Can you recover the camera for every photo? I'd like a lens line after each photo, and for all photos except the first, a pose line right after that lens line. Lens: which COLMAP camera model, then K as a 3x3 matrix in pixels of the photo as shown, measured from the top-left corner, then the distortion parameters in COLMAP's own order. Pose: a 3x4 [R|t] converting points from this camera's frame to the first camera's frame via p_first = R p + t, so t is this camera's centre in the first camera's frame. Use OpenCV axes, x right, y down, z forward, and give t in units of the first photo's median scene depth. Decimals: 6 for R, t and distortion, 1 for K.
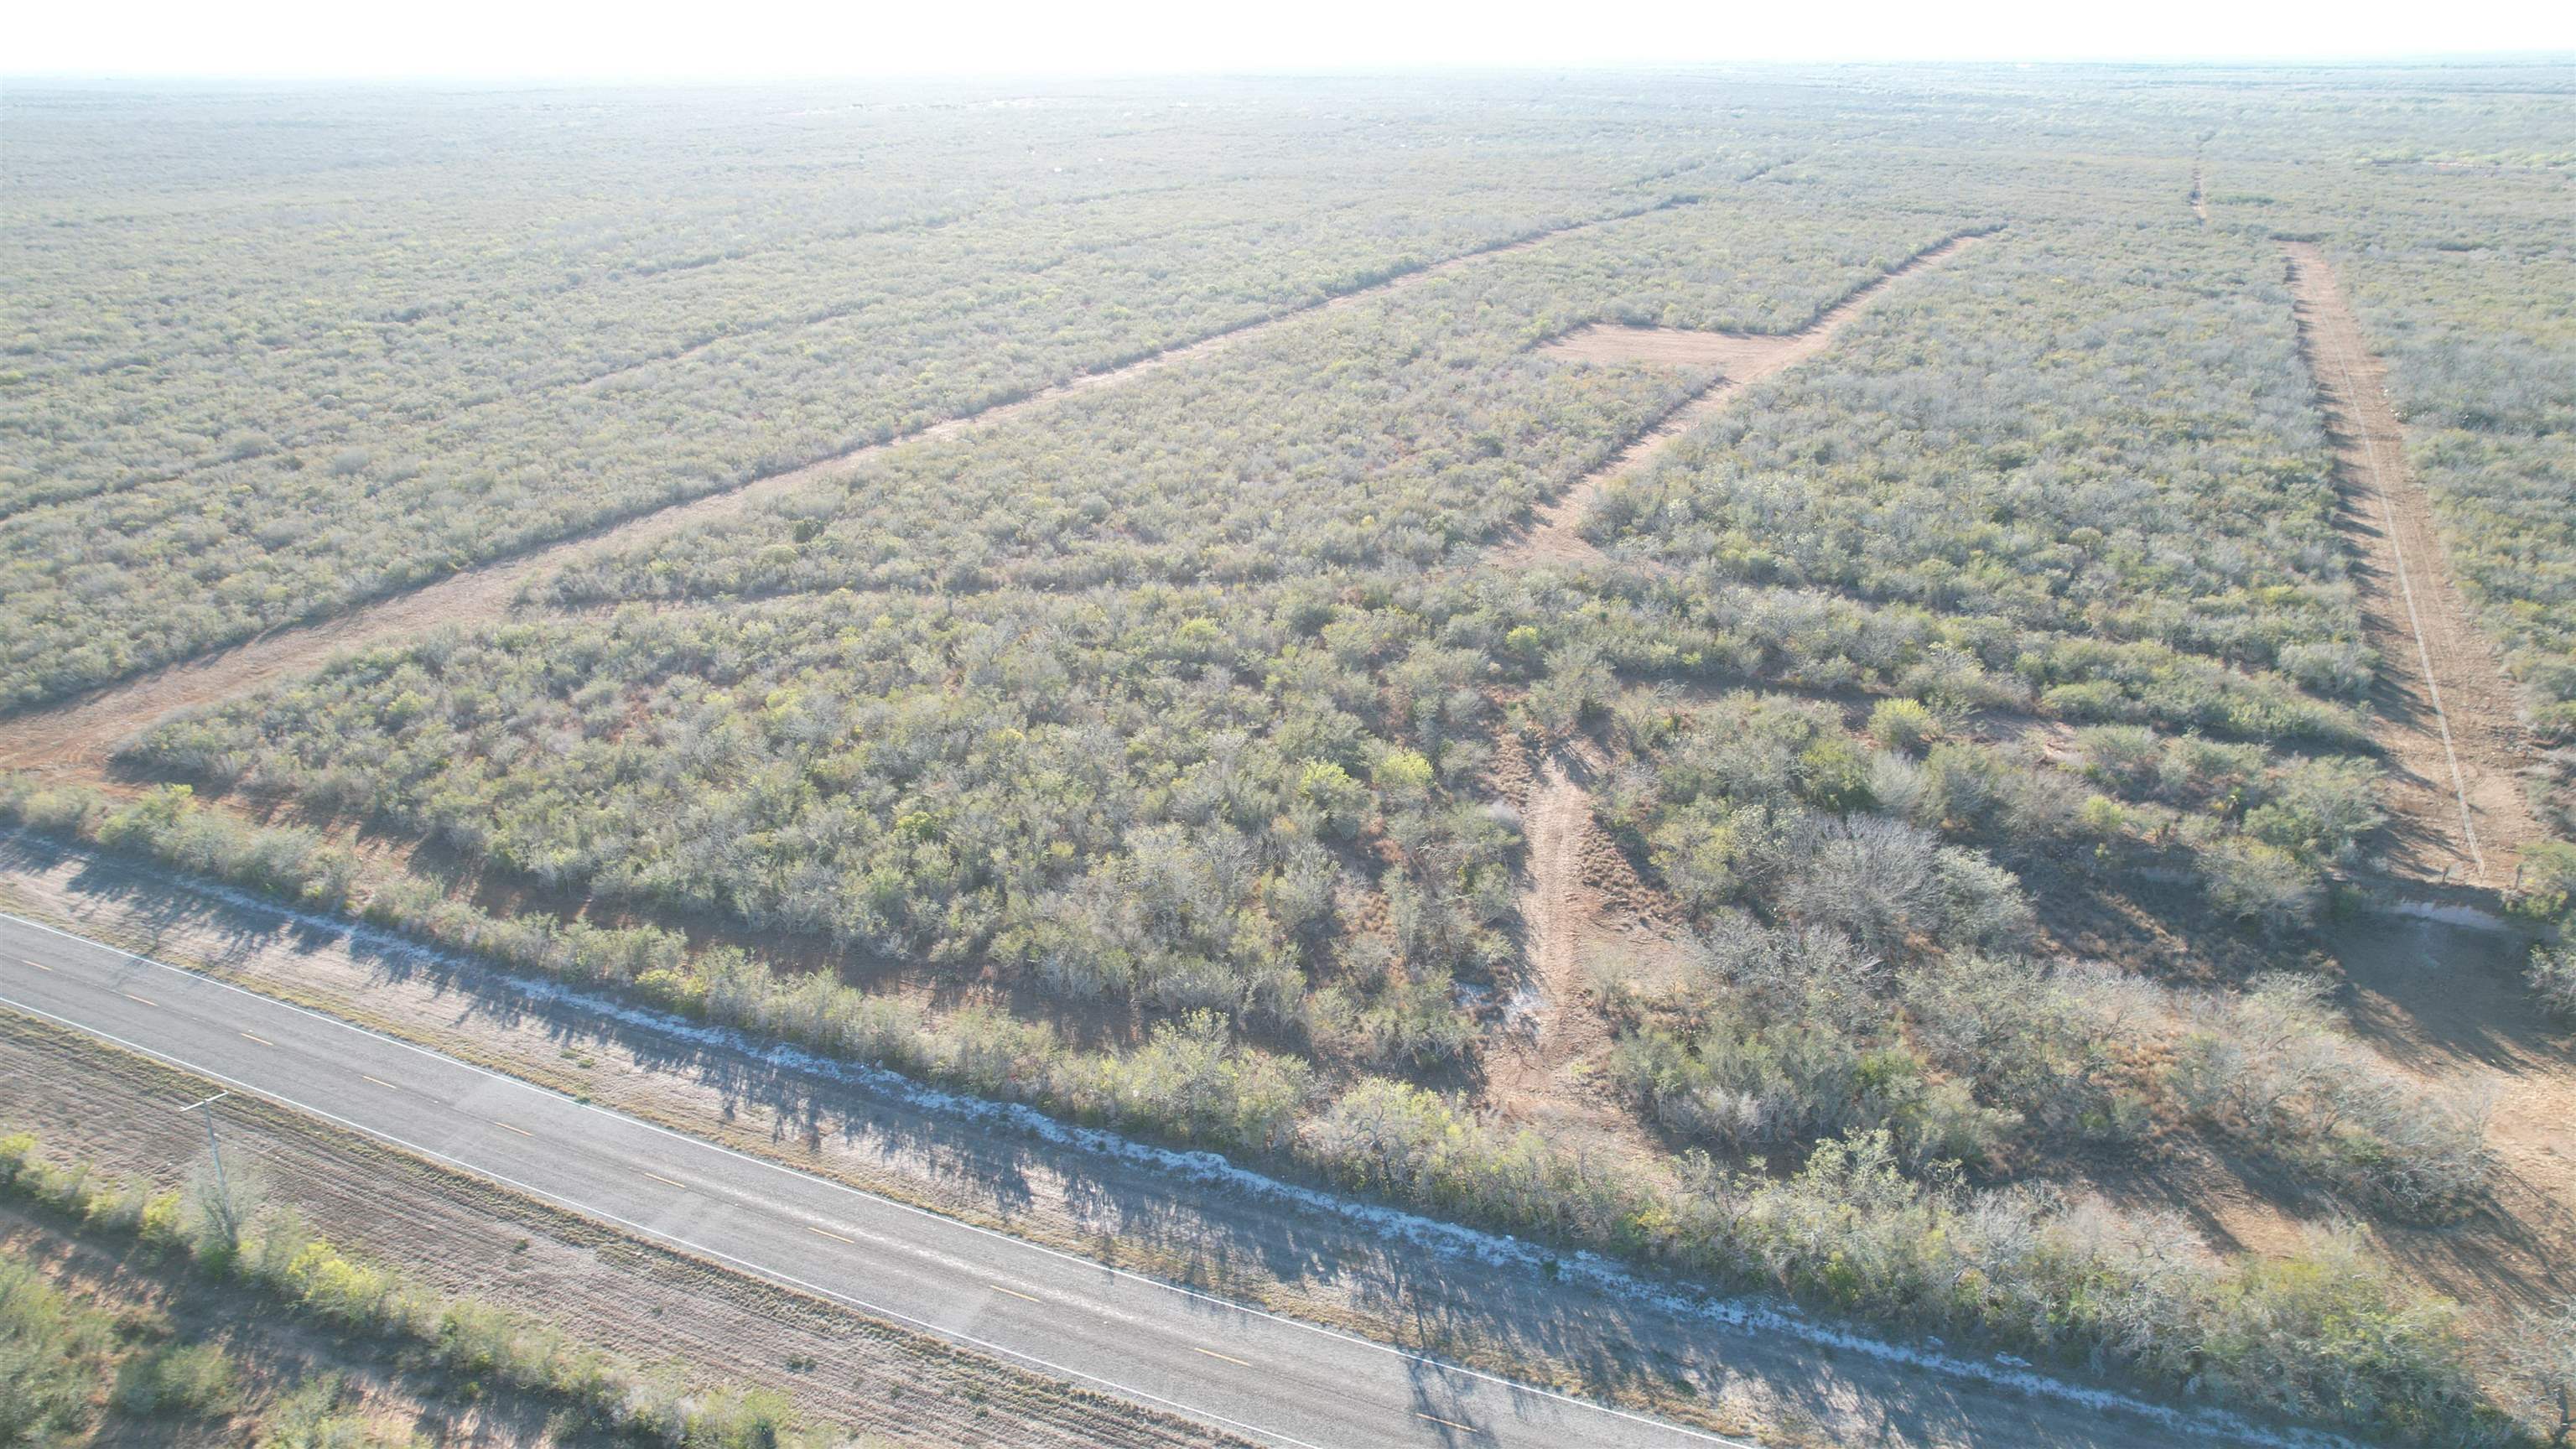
lens RADIAL K [[1714.6, 0, 1289.5], [0, 1714.6, 713.0], [0, 0, 1]] dist [-0.006340, 0.014651]
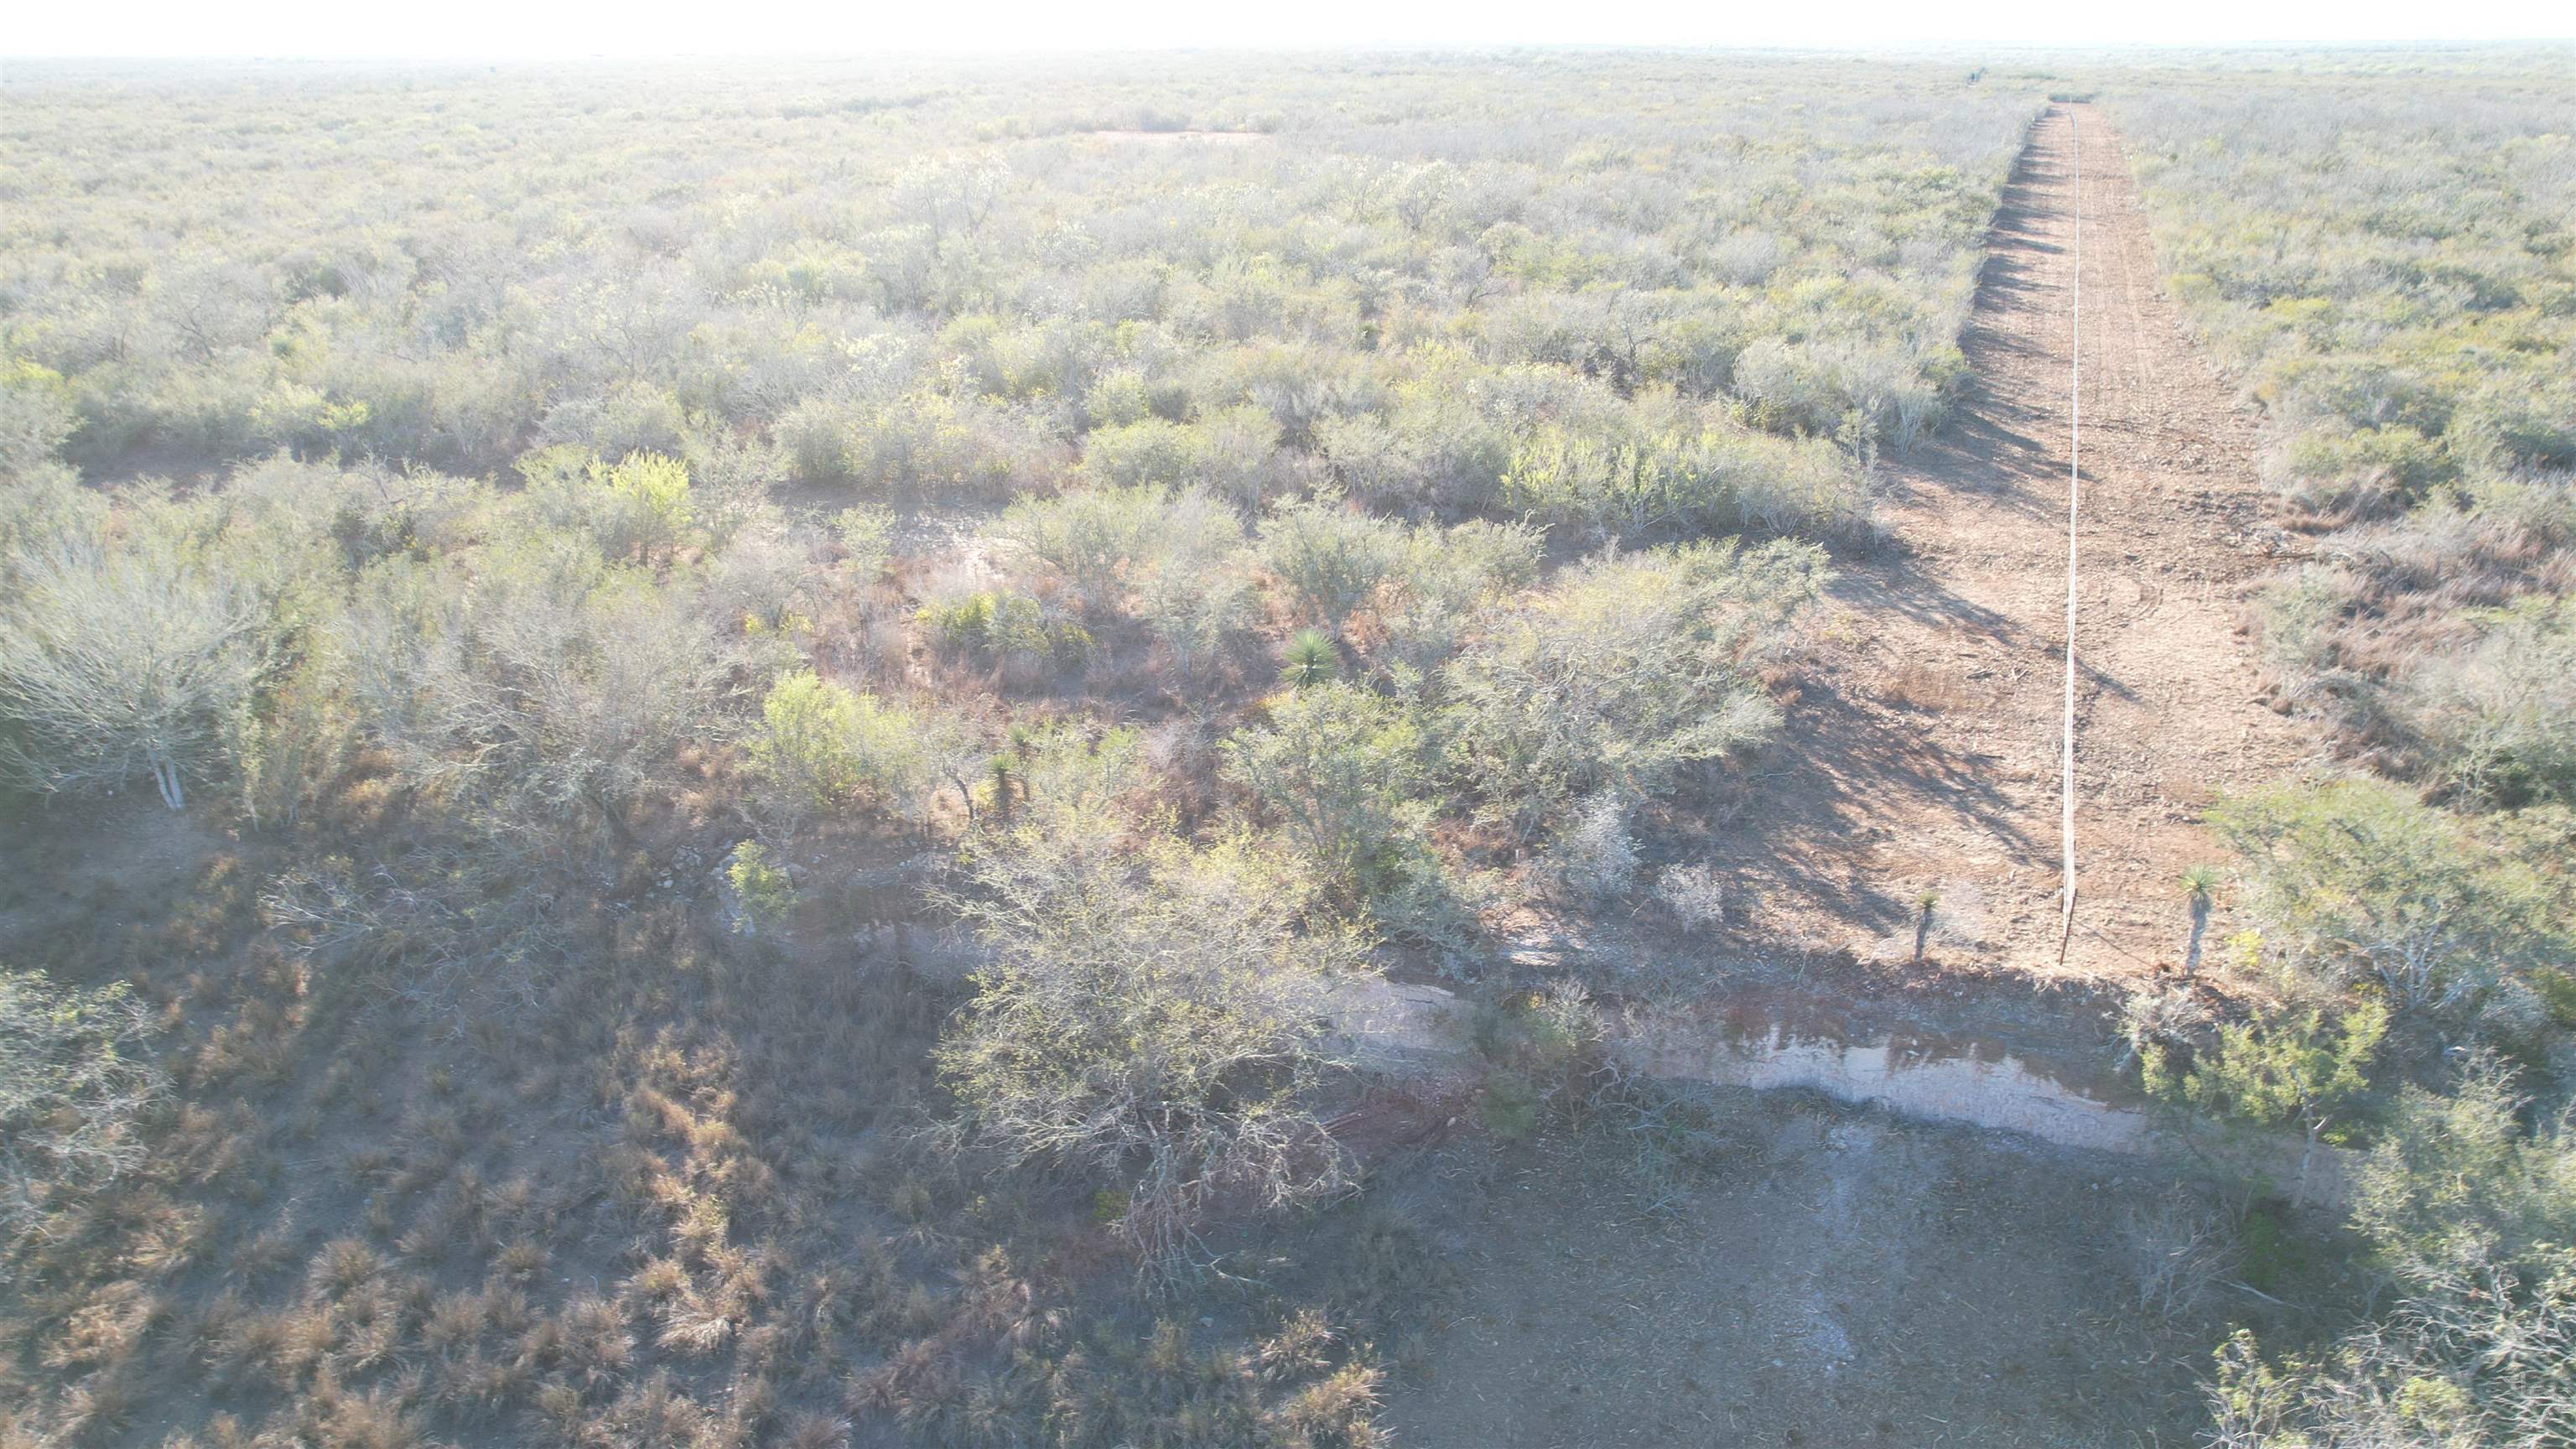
lens RADIAL K [[1714.6, 0, 1285.9], [0, 1714.6, 735.3], [0, 0, 1]] dist [-0.006340, 0.014651]
pose [[0.996830, -0.034702, 0.071598, 0.495526], [0.033036, 0.999158, 0.024328, 0.050065], [-0.072382, -0.021886, 0.997137, 0.666211]]
